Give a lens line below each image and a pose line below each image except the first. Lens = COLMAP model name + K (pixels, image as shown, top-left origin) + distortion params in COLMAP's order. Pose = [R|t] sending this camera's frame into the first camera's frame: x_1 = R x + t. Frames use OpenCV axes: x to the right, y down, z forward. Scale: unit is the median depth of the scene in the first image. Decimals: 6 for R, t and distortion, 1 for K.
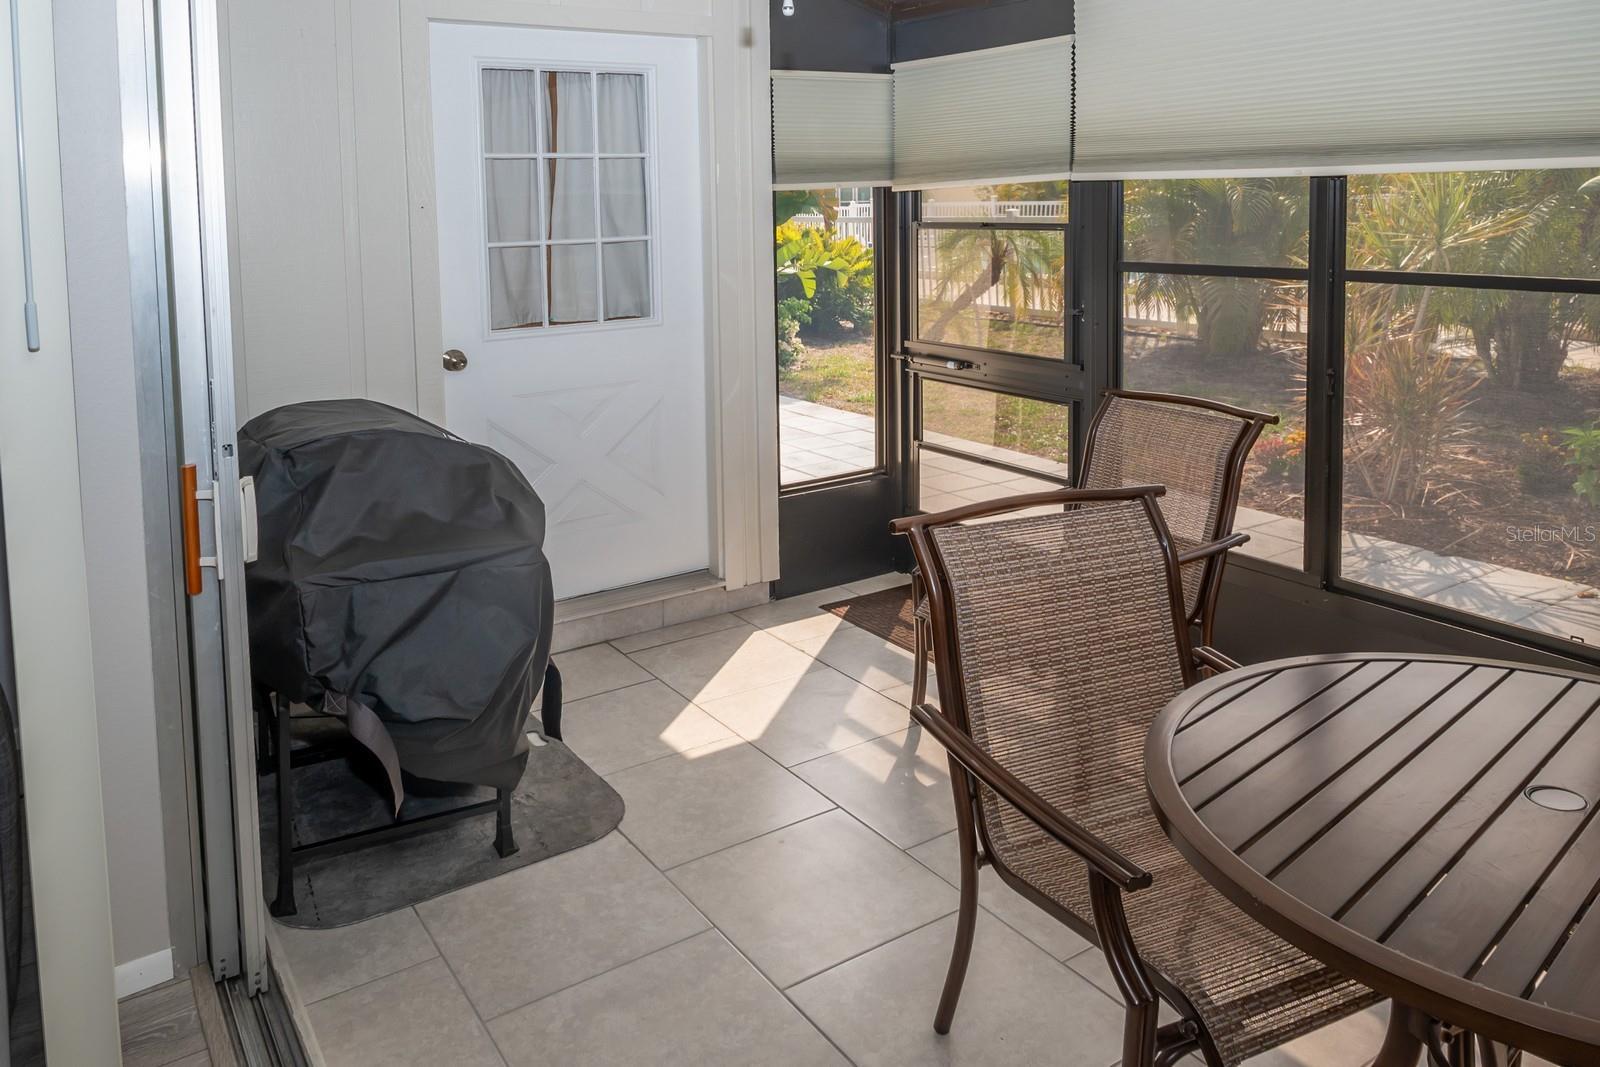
lens RADIAL K [[1159.0, 0, 799.1], [0, 1159.0, 411.6], [0, 0, 1]] dist [0.000092, 0.000282]
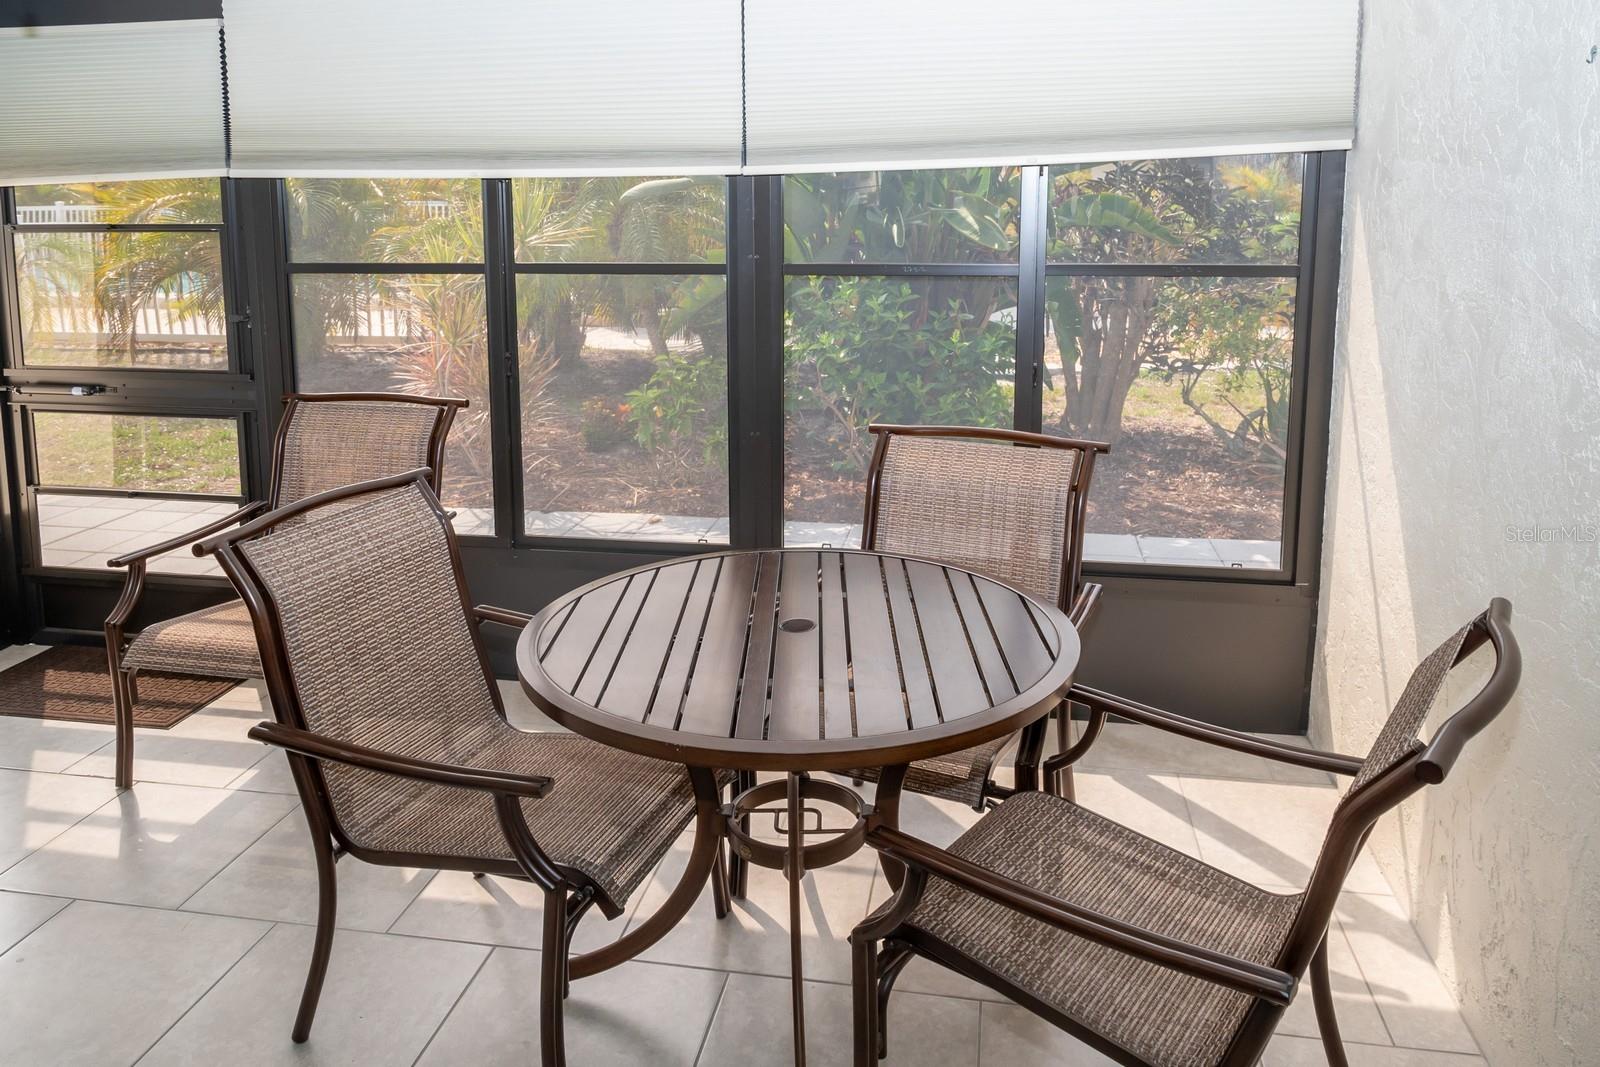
lens RADIAL K [[1129.5, 0, 800.0], [0, 1129.5, 533.5], [0, 0, 1]] dist [0.001722, -0.003485]
pose [[0.696828, -0.193660, 0.690598, -0.135487], [0.122825, 0.980855, 0.151122, 0.004976], [-0.706643, -0.020484, 0.707274, 0.004161]]
